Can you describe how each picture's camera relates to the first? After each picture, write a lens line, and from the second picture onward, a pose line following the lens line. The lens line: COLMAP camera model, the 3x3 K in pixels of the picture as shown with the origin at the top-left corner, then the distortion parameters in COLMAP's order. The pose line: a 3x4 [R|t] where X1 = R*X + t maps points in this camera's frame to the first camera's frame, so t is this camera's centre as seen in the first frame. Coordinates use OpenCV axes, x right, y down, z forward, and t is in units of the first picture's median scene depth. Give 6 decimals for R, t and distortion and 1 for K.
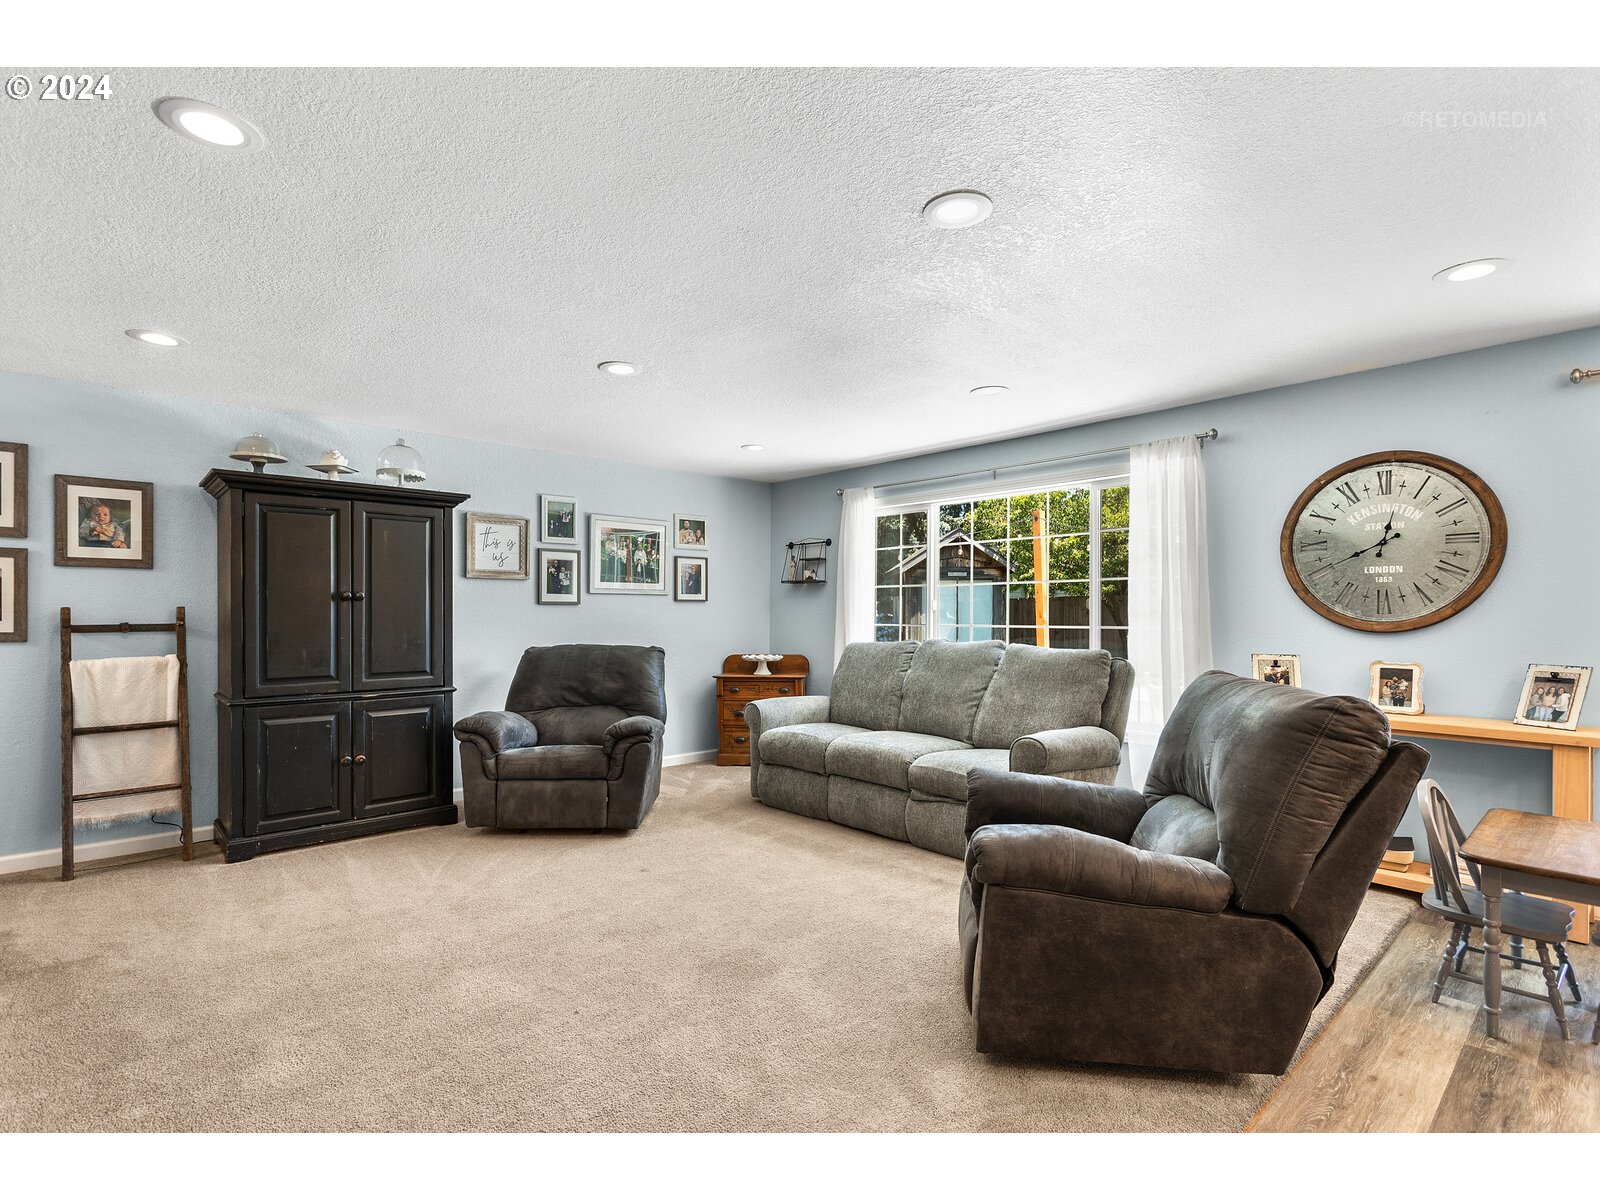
lens RADIAL K [[773.3, 0, 800.0], [0, 773.3, 600.0], [0, 0, 1]] dist [0.000764, 0.000759]
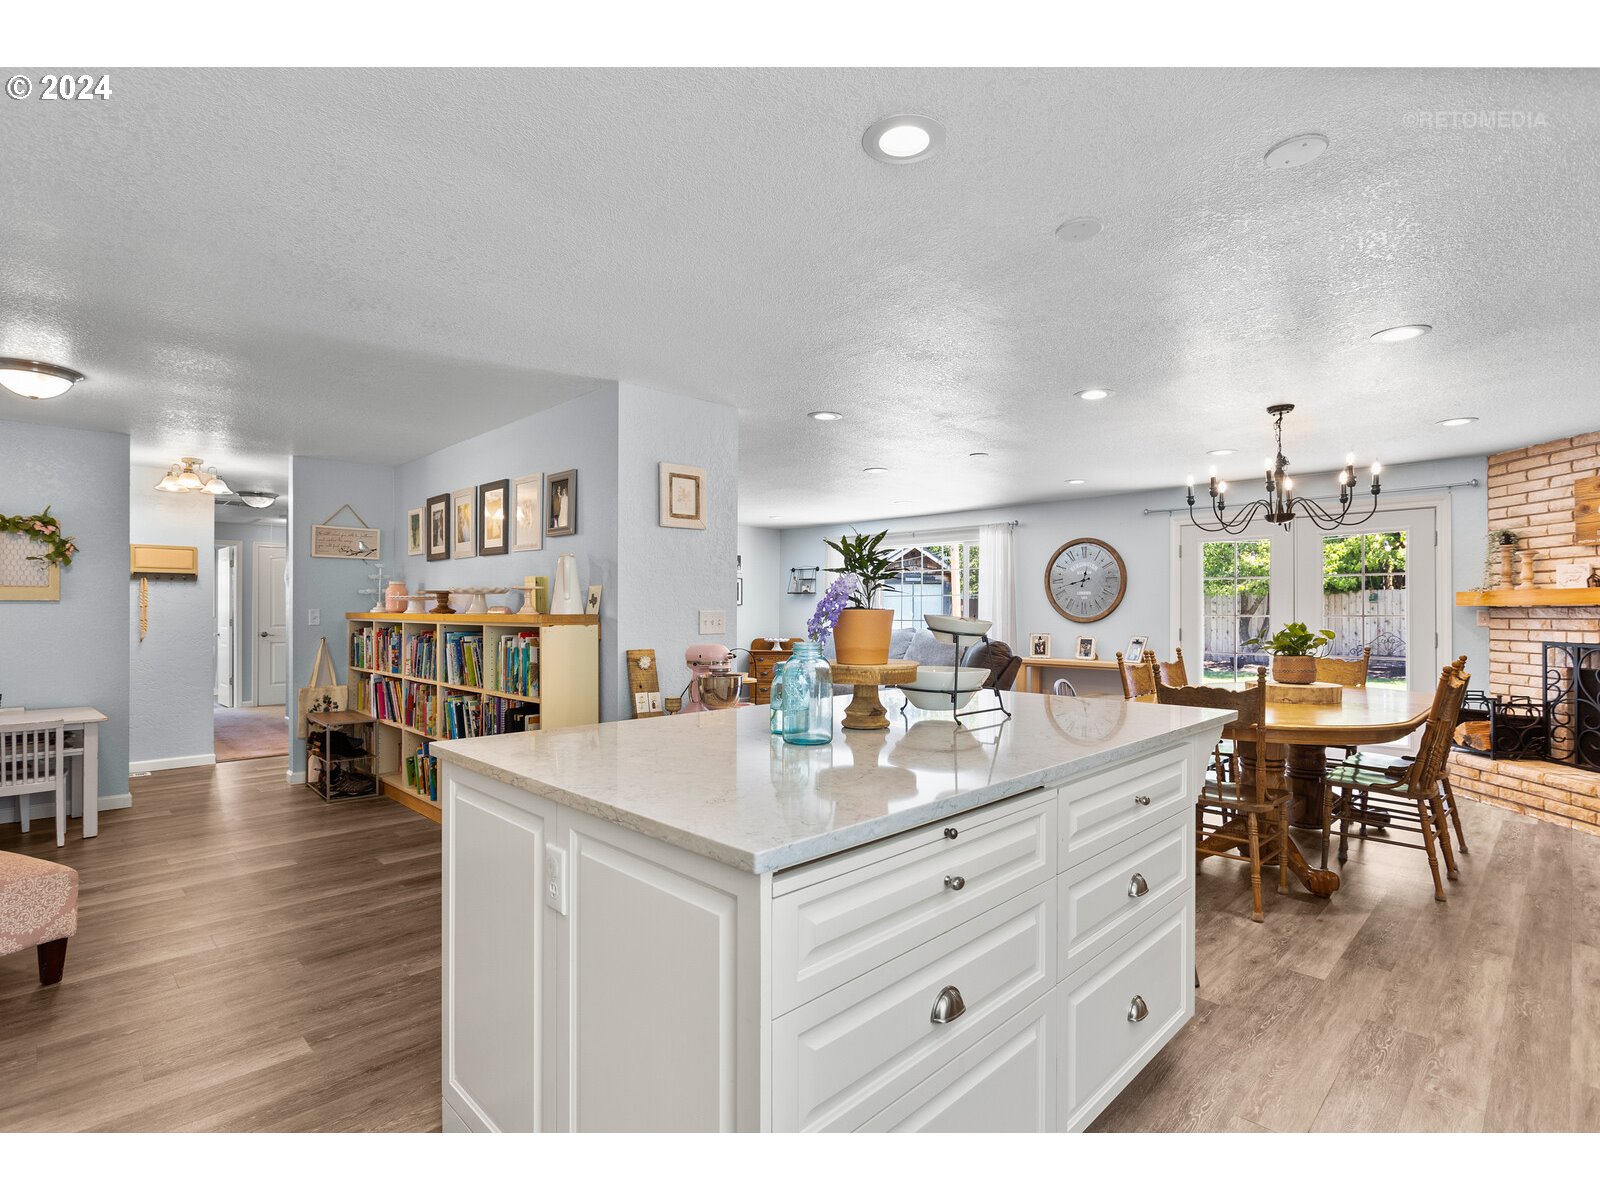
lens RADIAL K [[792.0, 0, 800.0], [0, 792.0, 600.0], [0, 0, 1]] dist [-0.000748, 0.000232]
pose [[0.999128, 0.000537, 0.041743, -0.087936], [-0.000734, 0.999989, 0.004706, -0.021893], [-0.041740, -0.004733, 0.999117, -0.844187]]
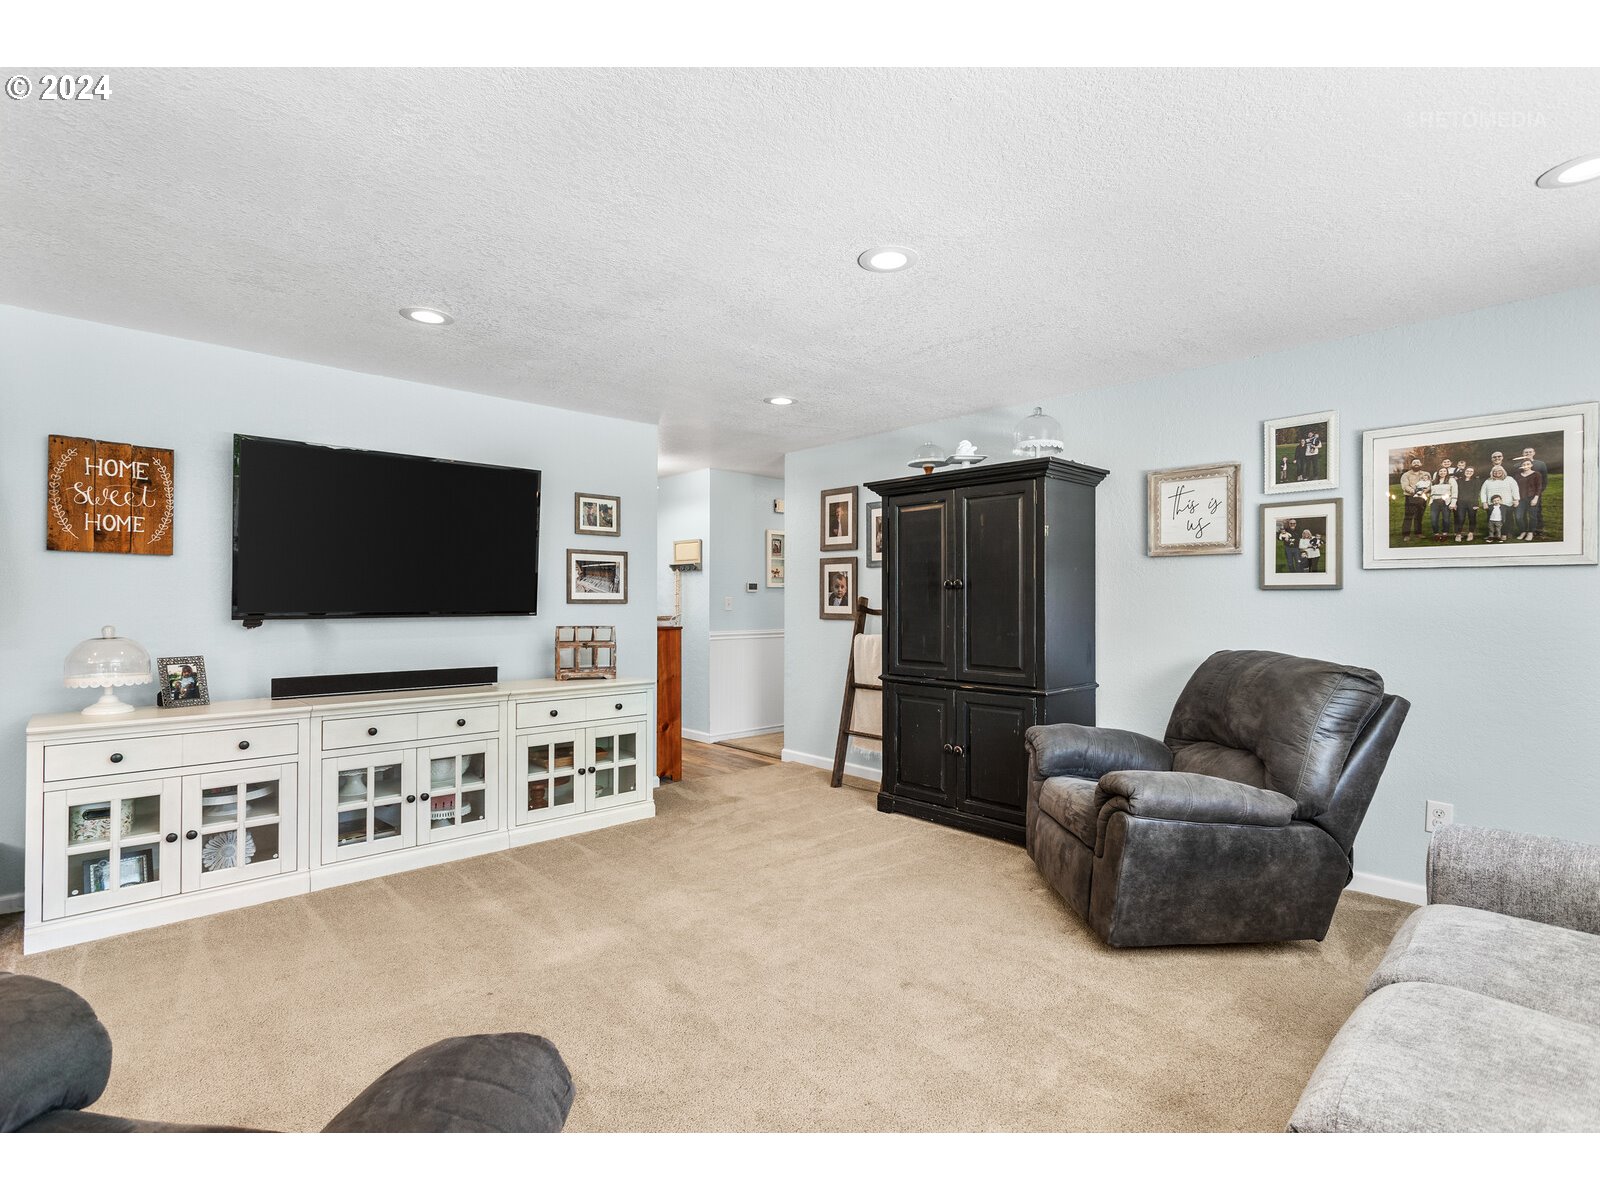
lens RADIAL K [[773.3, 0, 800.0], [0, 773.3, 600.0], [0, 0, 1]] dist [0.000764, 0.000759]
pose [[0.005133, -0.000443, -0.999987, 0.347439], [0.012273, 0.999925, -0.000380, 0.010472], [0.999912, -0.012271, 0.005138, 0.664679]]
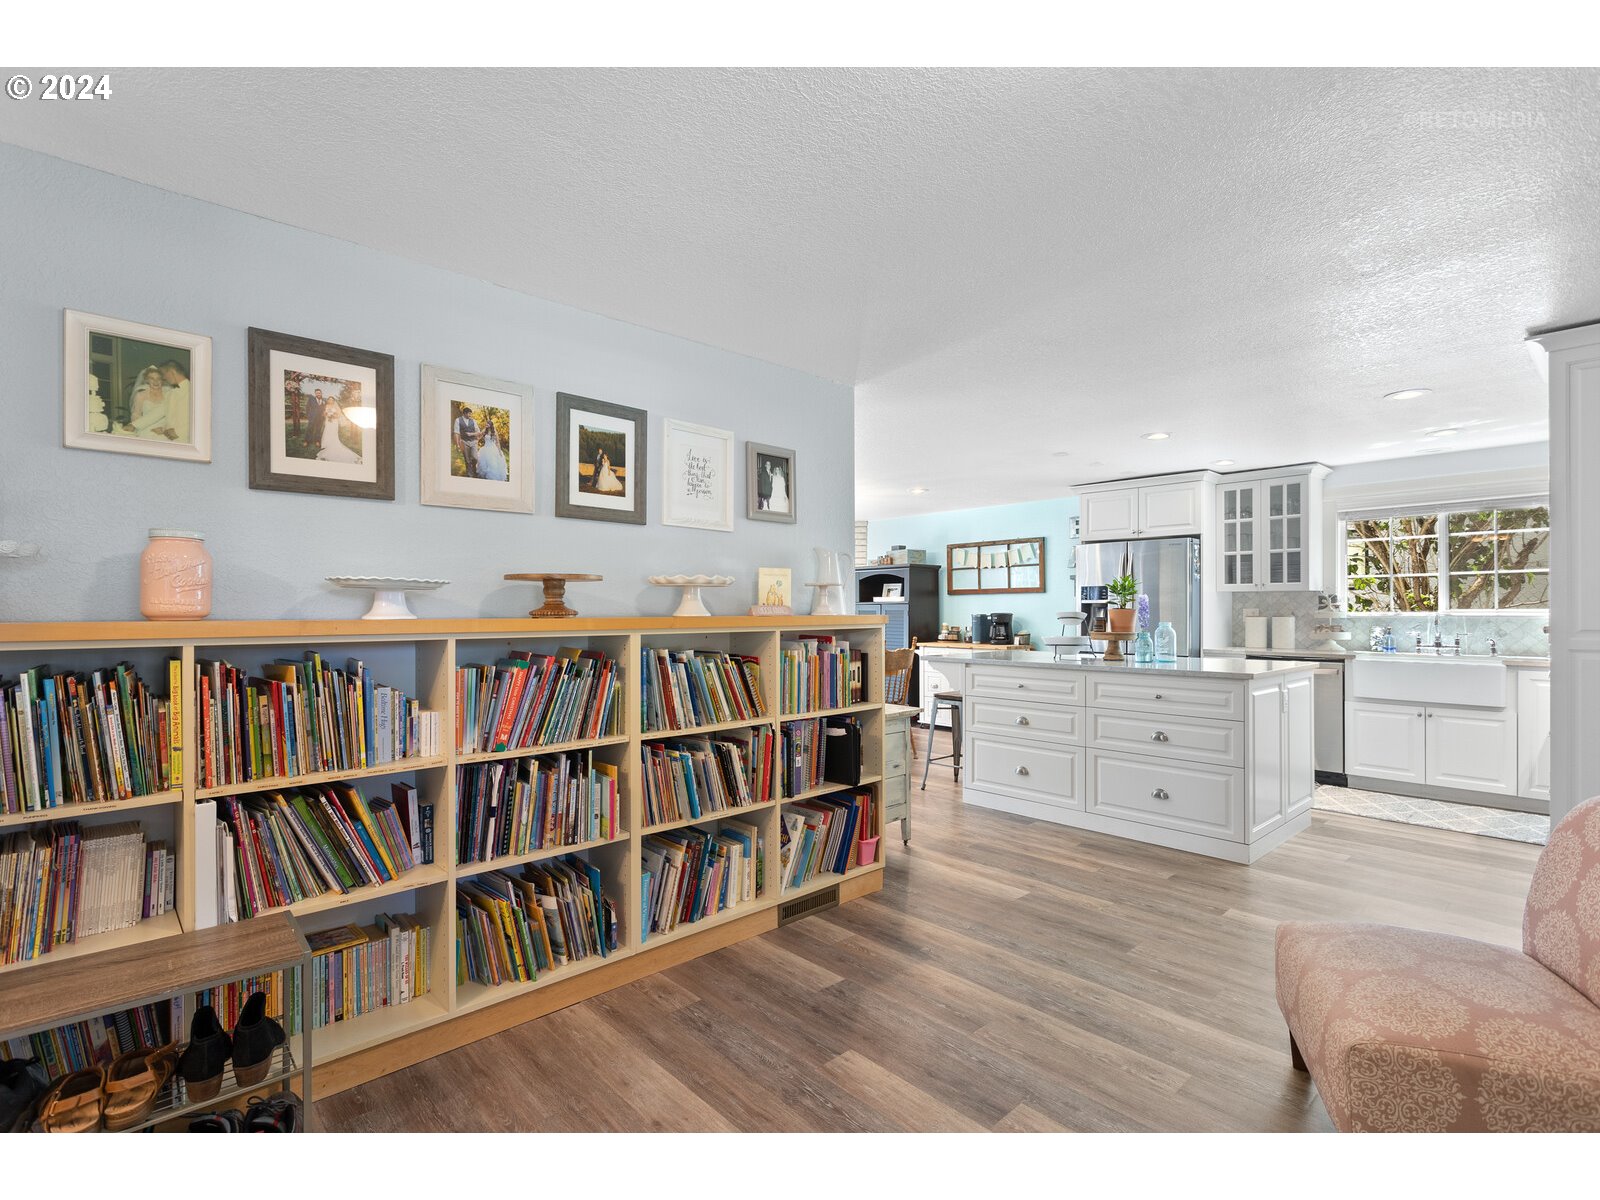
lens RADIAL K [[750.6, 0, 782.1], [0, 750.6, 610.0], [0, 0, 1]] dist [-0.000916, -0.000006]
pose [[-0.001144, -0.000959, 0.999999, -1.012660], [-0.012301, 0.999924, 0.000945, -0.006992], [-0.999924, -0.012300, -0.001156, 0.034518]]
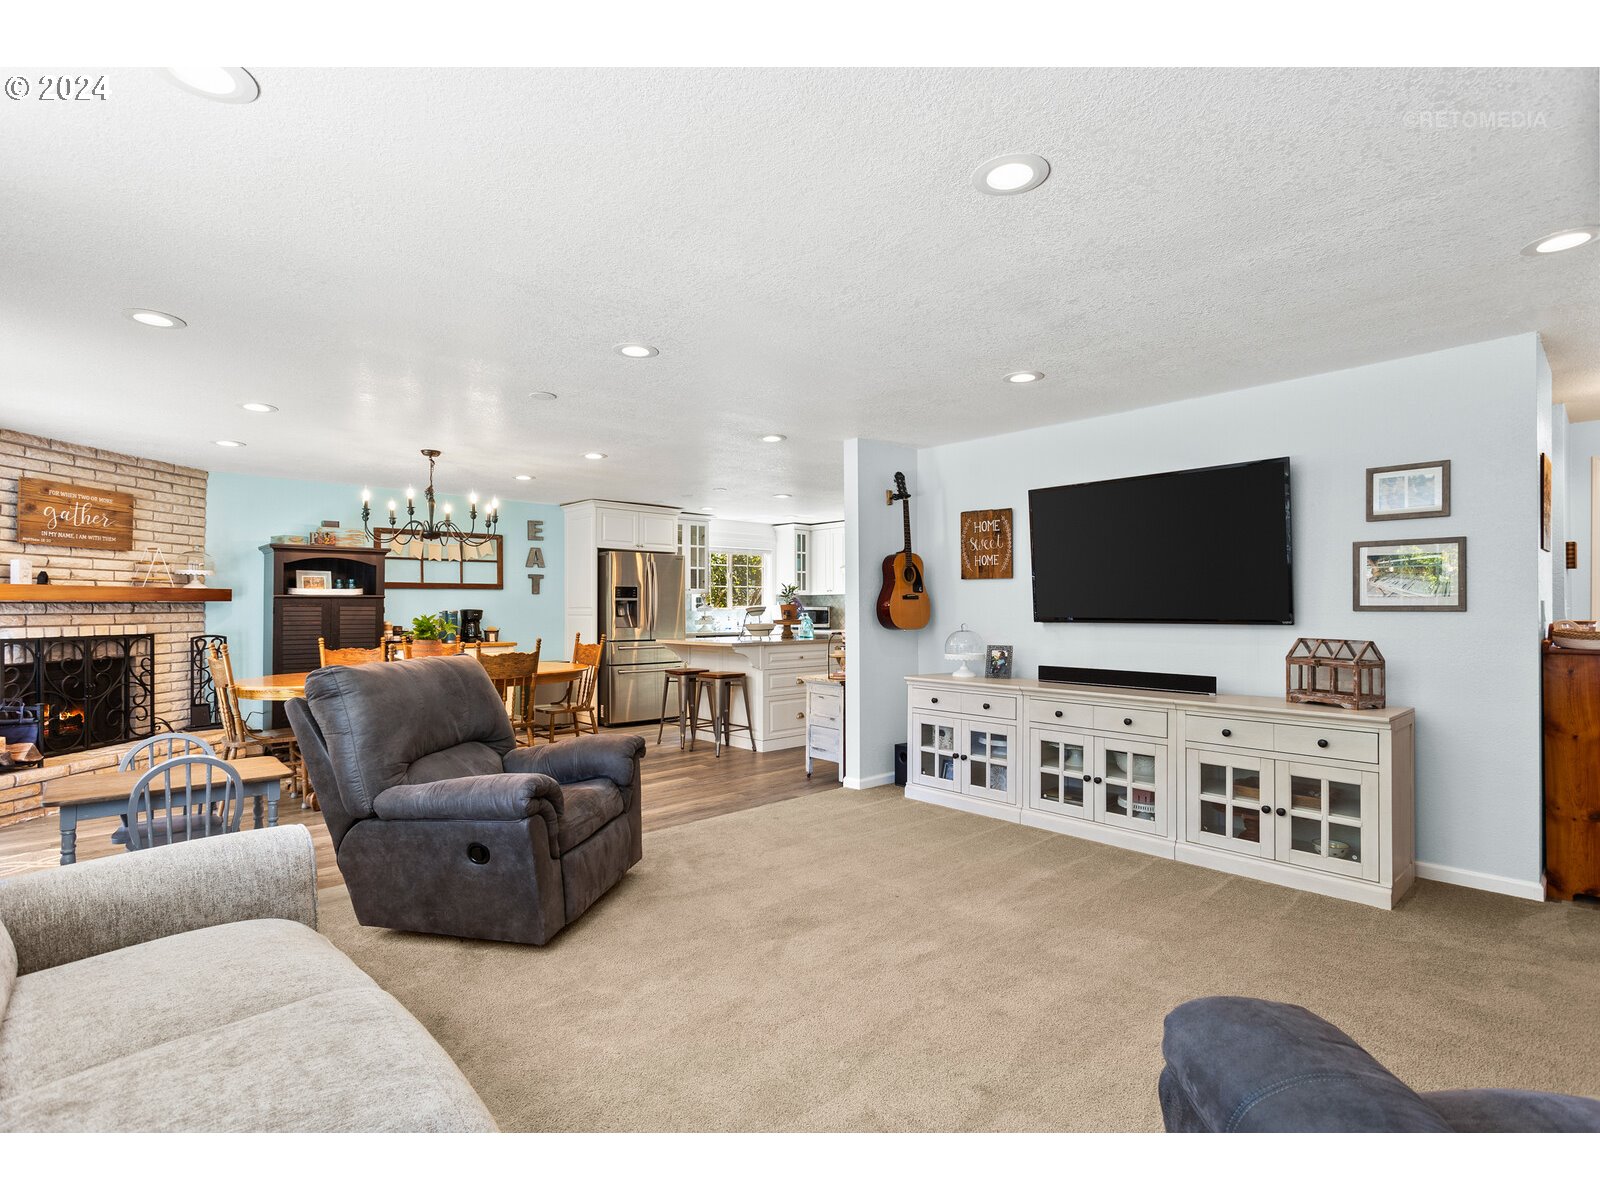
lens RADIAL K [[750.6, 0, 782.1], [0, 750.6, 610.0], [0, 0, 1]] dist [-0.000916, -0.000006]
pose [[-0.999911, 0.004216, 0.012629, -0.047248], [0.004092, 0.999943, -0.009866, 0.014819], [-0.012670, -0.009813, -0.999872, 1.116059]]
